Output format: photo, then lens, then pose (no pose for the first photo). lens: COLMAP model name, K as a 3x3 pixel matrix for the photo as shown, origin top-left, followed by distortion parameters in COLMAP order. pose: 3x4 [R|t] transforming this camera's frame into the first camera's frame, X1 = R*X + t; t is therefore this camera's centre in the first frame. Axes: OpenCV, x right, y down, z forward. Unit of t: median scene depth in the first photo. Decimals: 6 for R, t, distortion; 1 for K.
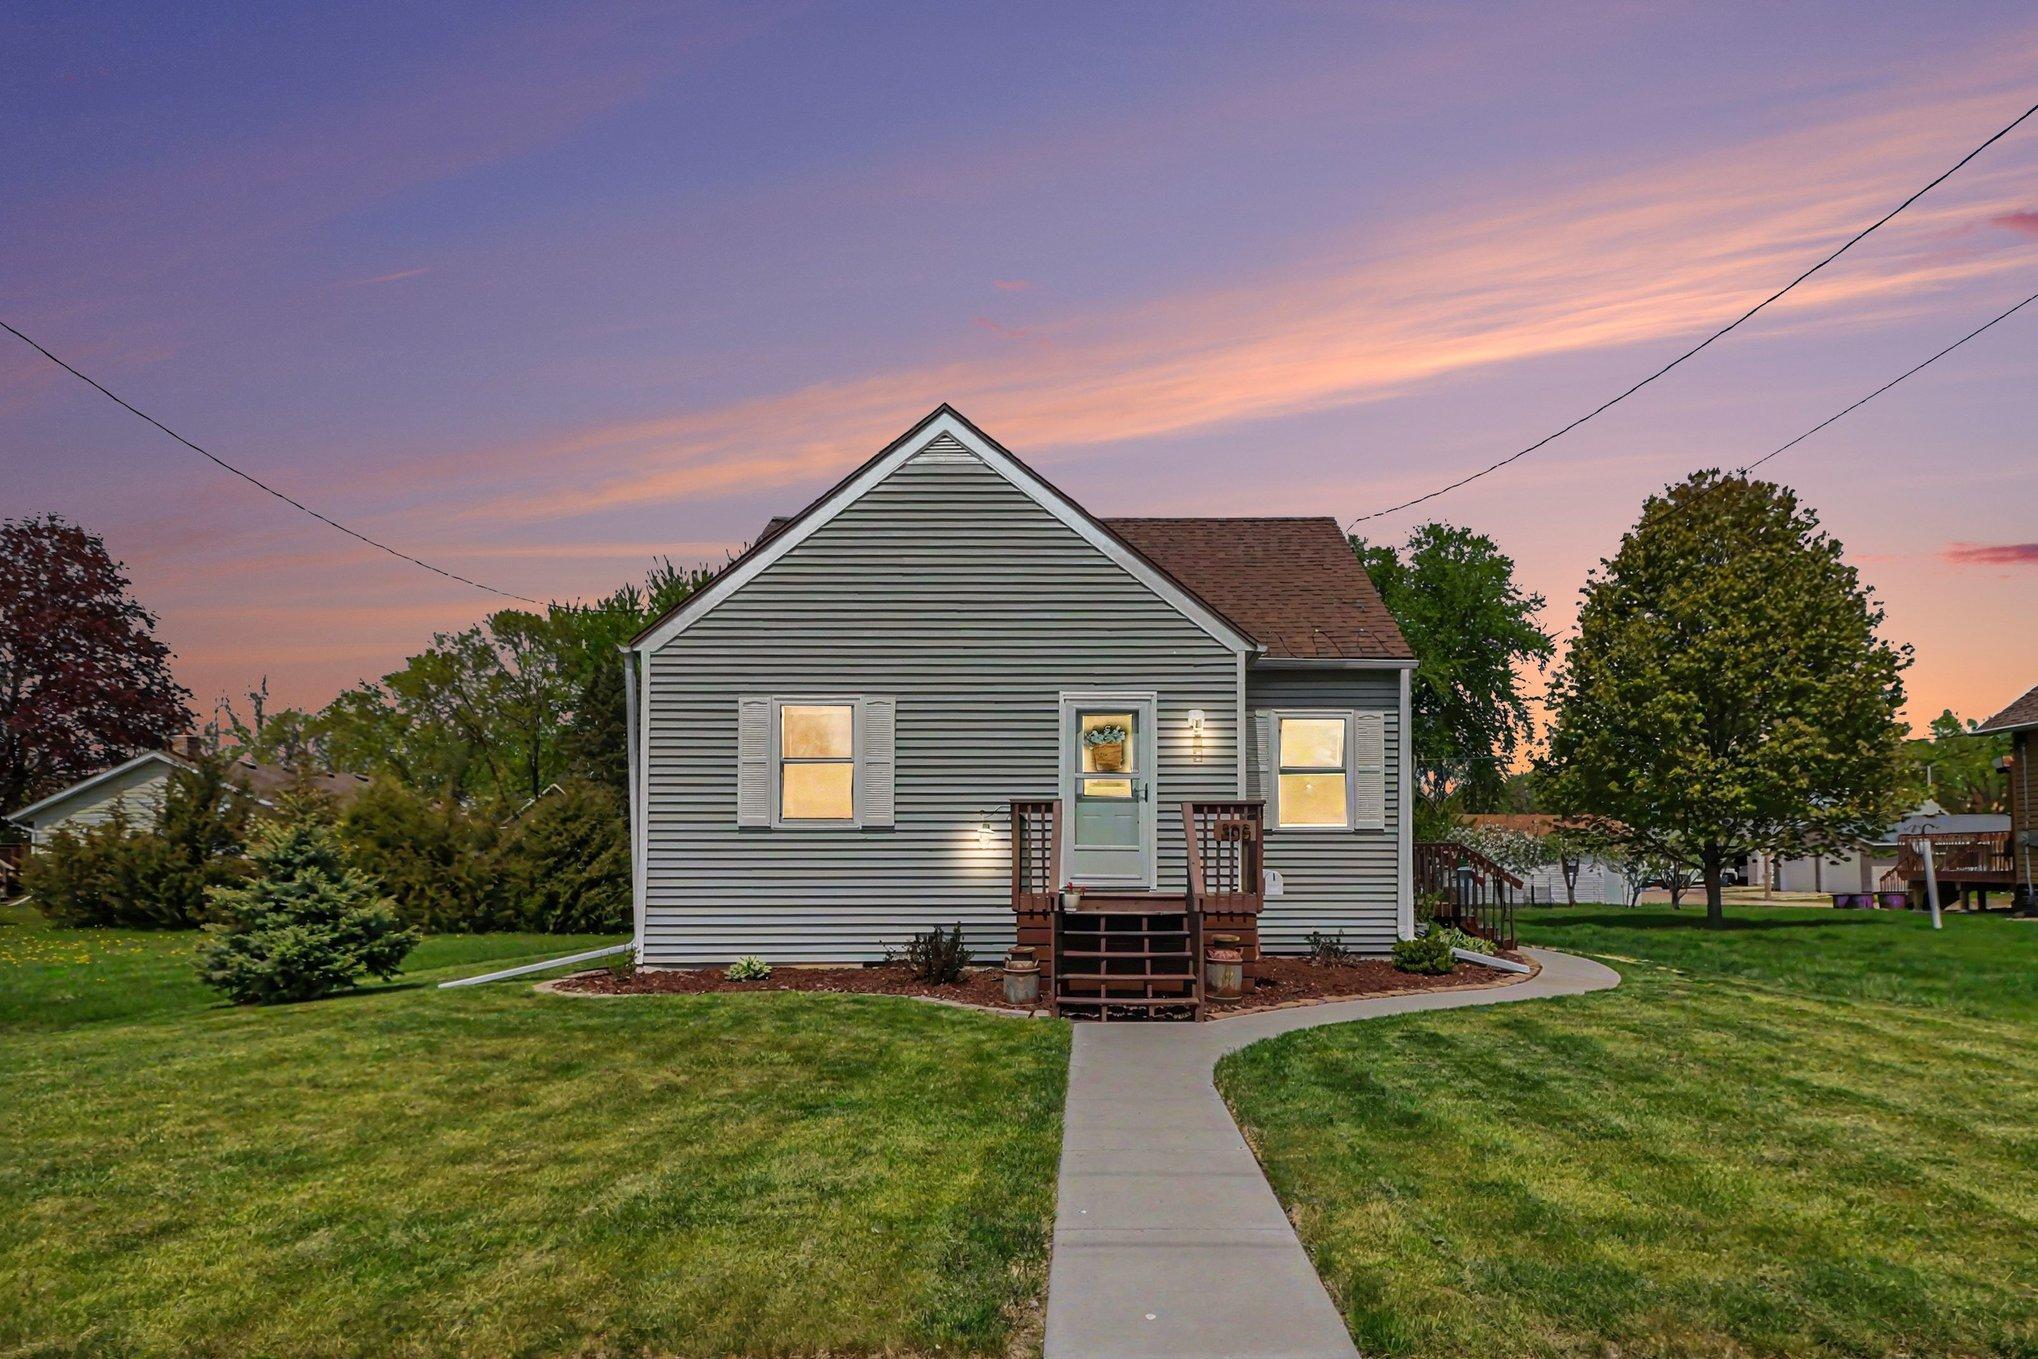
lens RADIAL K [[1088.3, 0, 1107.3], [0, 1088.3, 827.1], [0, 0, 1]] dist [-0.017449, -0.000490]
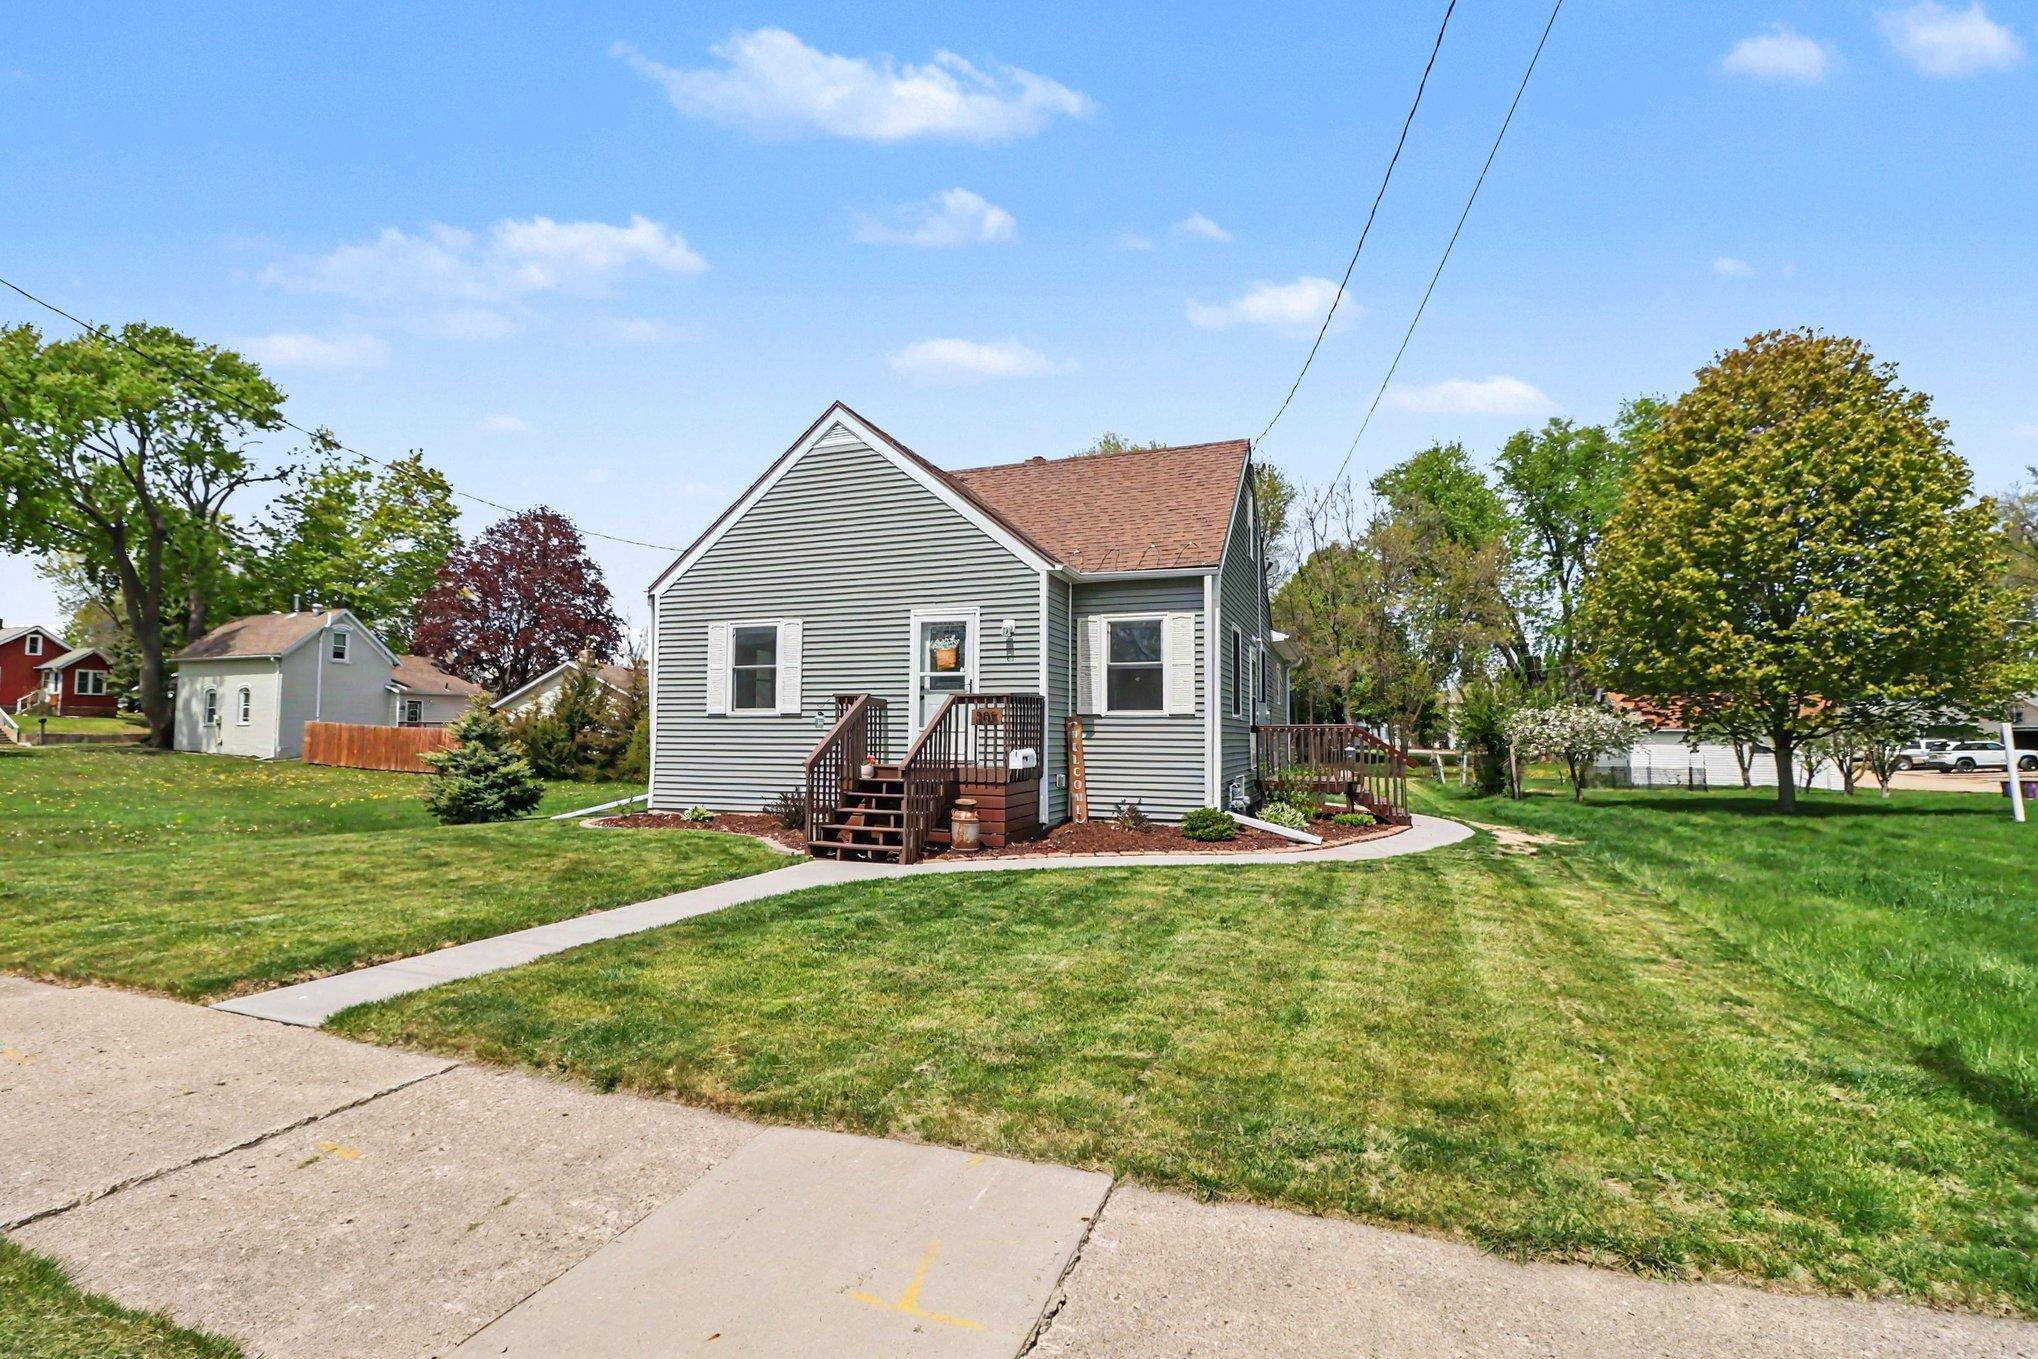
lens RADIAL K [[945.6, 0, 1020.2], [0, 945.6, 691.1], [0, 0, 1]] dist [-0.002100, -0.016491]
pose [[0.930905, -0.011089, -0.365092, 0.422440], [0.005187, 0.999840, -0.017141, -0.005958], [0.365224, 0.014063, 0.930813, -0.006133]]
